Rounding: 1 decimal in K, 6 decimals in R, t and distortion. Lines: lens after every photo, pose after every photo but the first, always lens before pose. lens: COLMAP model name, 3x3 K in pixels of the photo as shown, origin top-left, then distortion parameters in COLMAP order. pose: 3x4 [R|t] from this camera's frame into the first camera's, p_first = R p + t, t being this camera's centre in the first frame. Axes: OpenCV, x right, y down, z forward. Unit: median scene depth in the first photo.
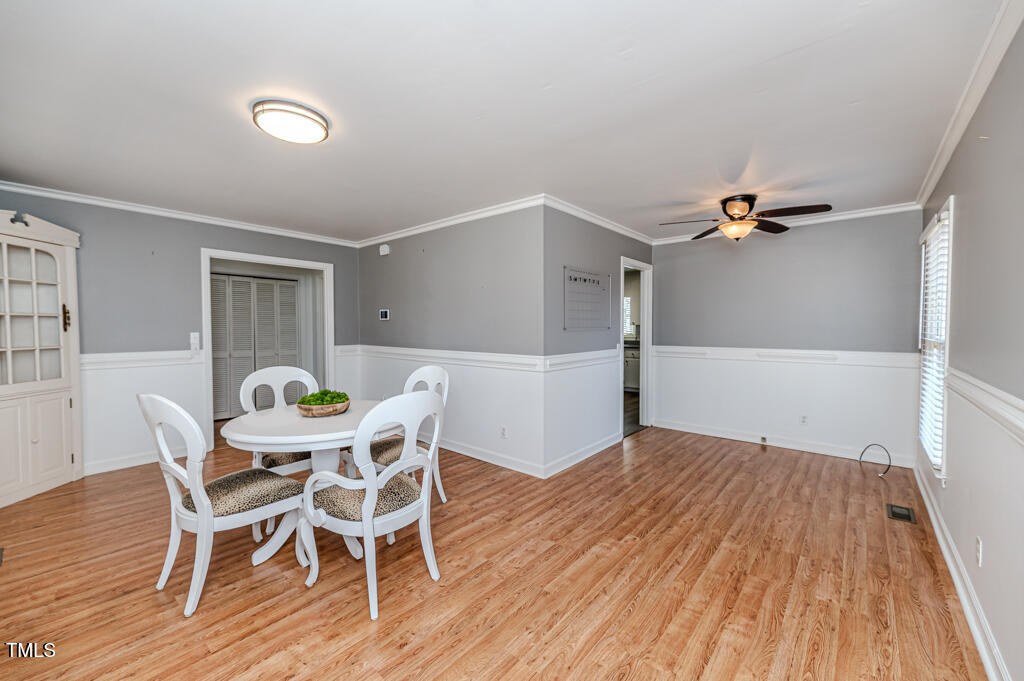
lens RADIAL K [[403.7, 0, 505.1], [0, 403.7, 339.4], [0, 0, 1]] dist [0.001192, -0.000646]
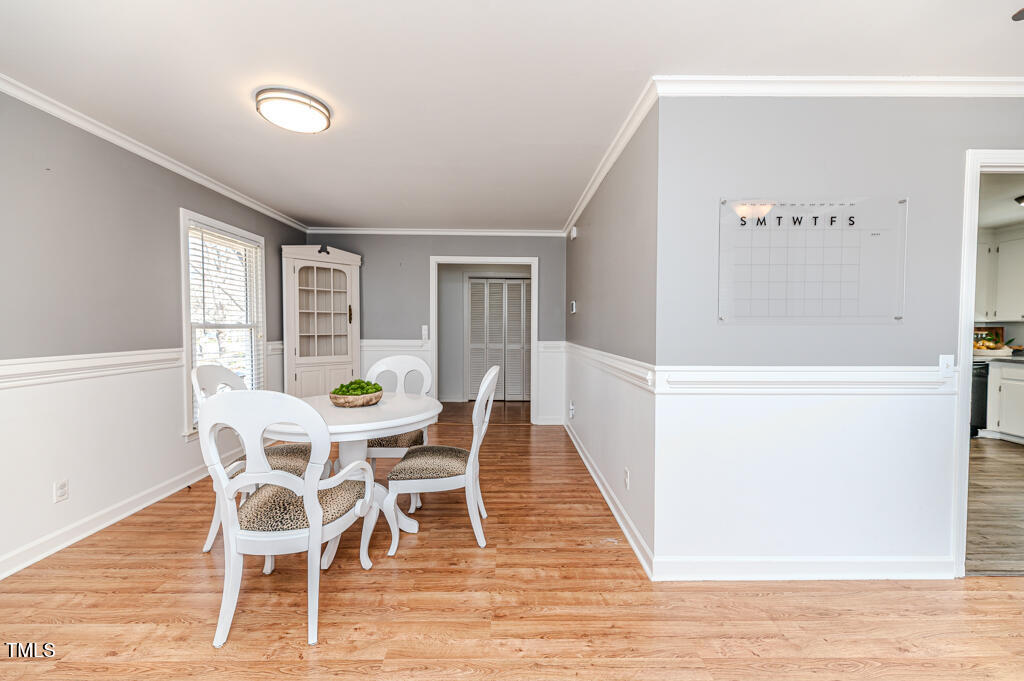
lens RADIAL K [[398.6, 0, 505.6], [0, 398.6, 338.9], [0, 0, 1]] dist [0.003915, 0.000093]
pose [[0.666405, 0.027995, -0.745064, 0.396505], [-0.029768, 0.999497, 0.010929, 0.003671], [0.744996, 0.014896, 0.666903, 0.491635]]
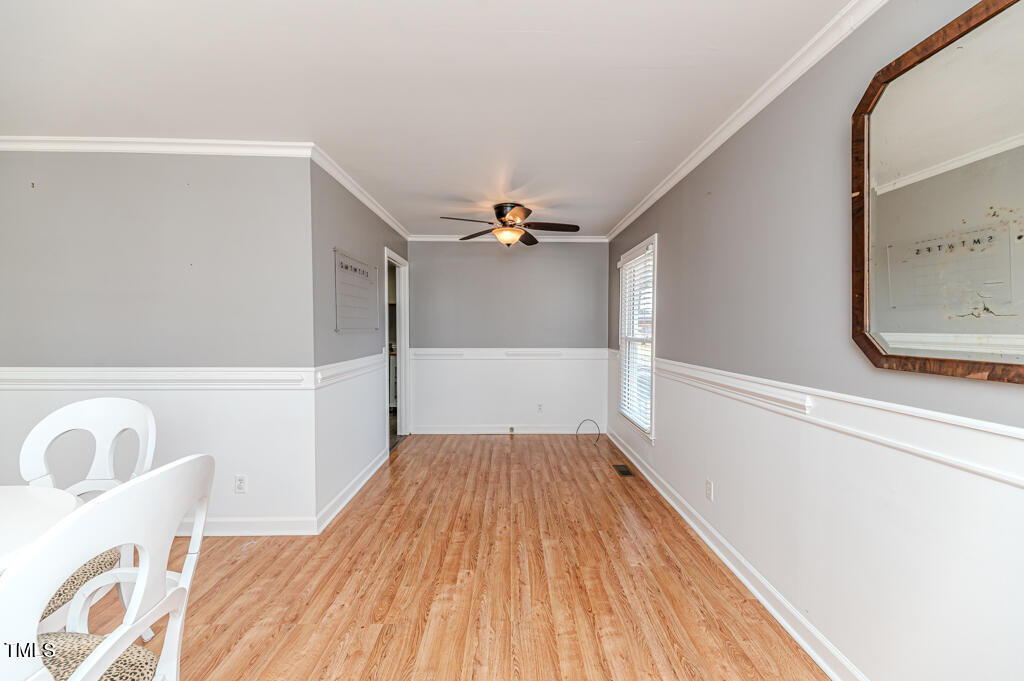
lens RADIAL K [[405.1, 0, 518.8], [0, 405.1, 345.0], [0, 0, 1]] dist [0.003815, 0.000039]
pose [[0.735726, -0.024207, 0.676847, -0.134485], [0.016870, 0.999706, 0.017416, -0.006803], [-0.677069, -0.001395, 0.735918, 0.220256]]
